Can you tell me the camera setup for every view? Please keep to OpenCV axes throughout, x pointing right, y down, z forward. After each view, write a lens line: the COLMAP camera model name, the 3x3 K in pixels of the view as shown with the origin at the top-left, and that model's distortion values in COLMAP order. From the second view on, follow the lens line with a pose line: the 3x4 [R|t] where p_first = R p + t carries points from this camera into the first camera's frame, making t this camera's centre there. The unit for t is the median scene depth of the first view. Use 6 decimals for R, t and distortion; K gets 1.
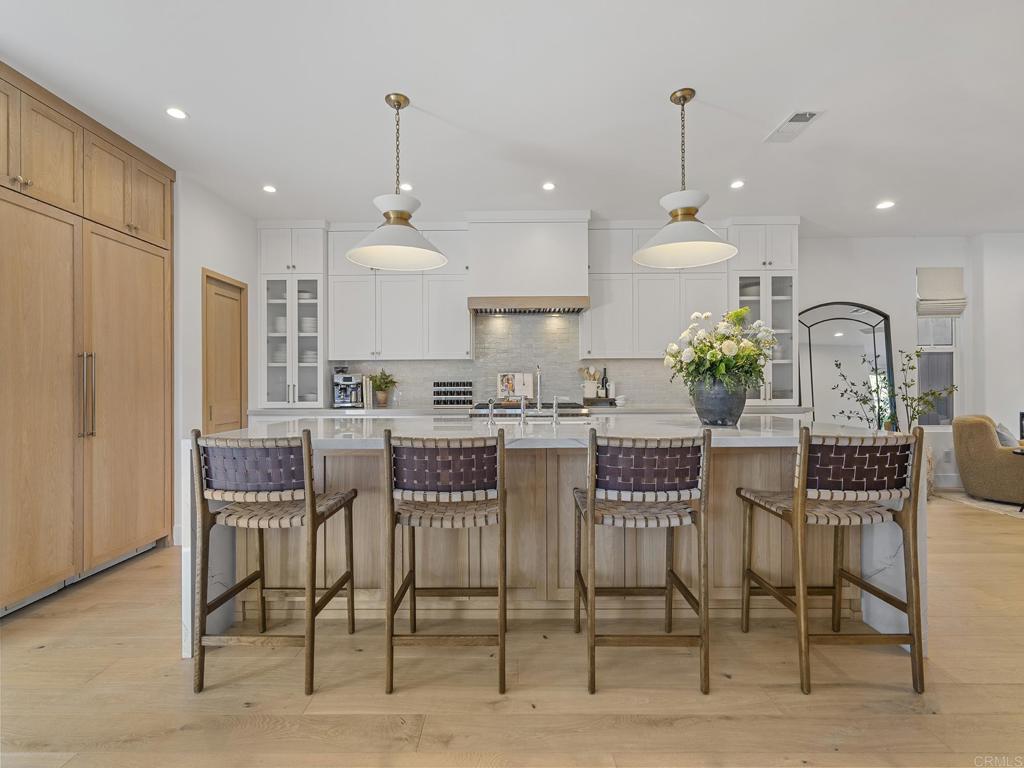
lens RADIAL K [[465.8, 0, 513.3], [0, 465.8, 382.7], [0, 0, 1]] dist [0.002042, 0.000444]
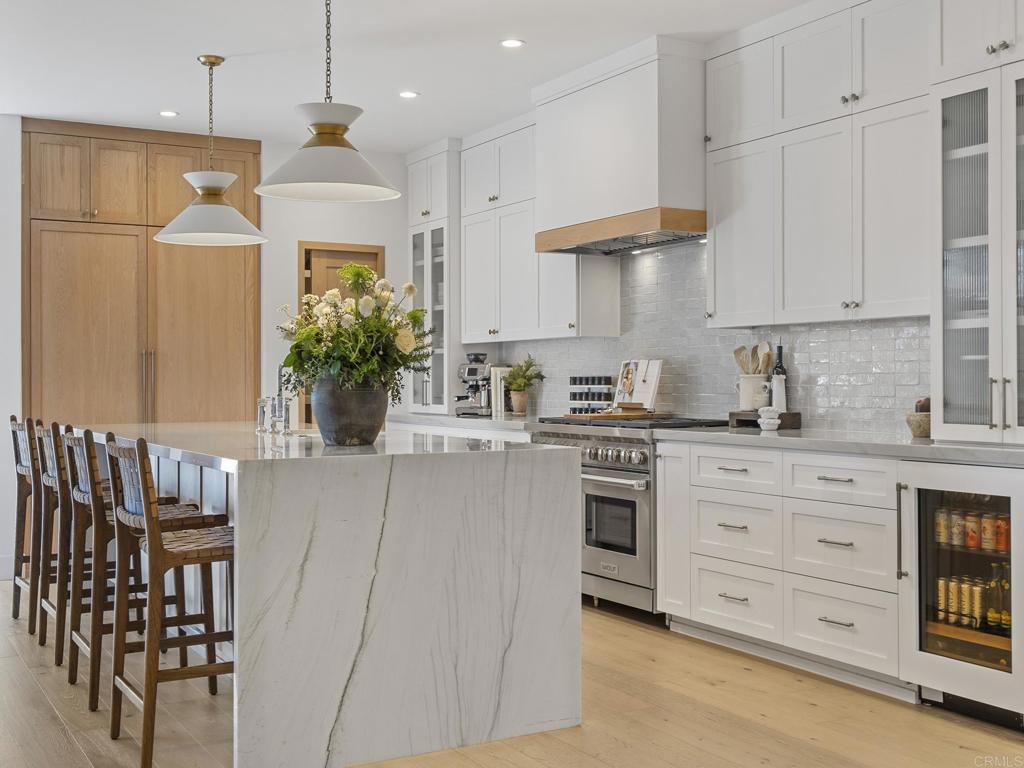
lens RADIAL K [[1197.5, 0, 511.8], [0, 1197.5, 381.5], [0, 0, 1]] dist [0.033167, 0.000000]
pose [[0.495114, 0.005276, -0.868812, 1.139714], [0.000697, 0.999979, 0.006470, -0.005200], [0.868828, -0.003809, 0.495100, 0.207121]]
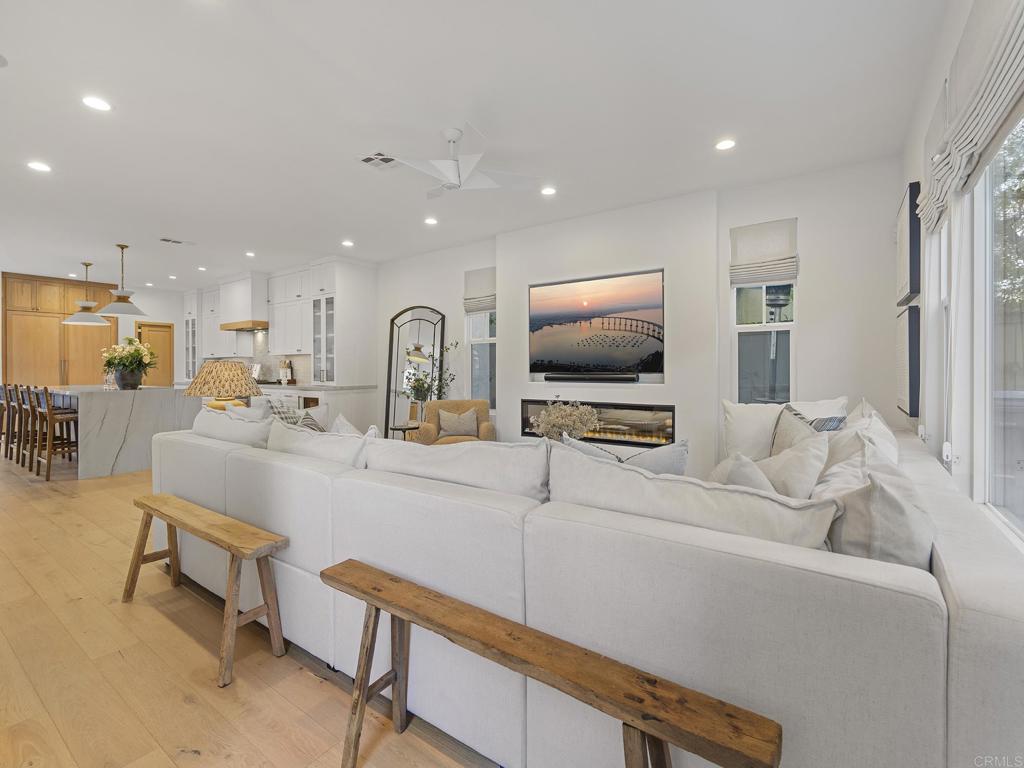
lens RADIAL K [[465.8, 0, 503.2], [0, 465.8, 371.4], [0, 0, 1]] dist [0.002042, 0.000444]
pose [[0.812503, 0.005670, -0.582930, 1.818429], [-0.001259, 0.999967, 0.007970, -0.008858], [0.582956, -0.005742, 0.812483, 0.126096]]
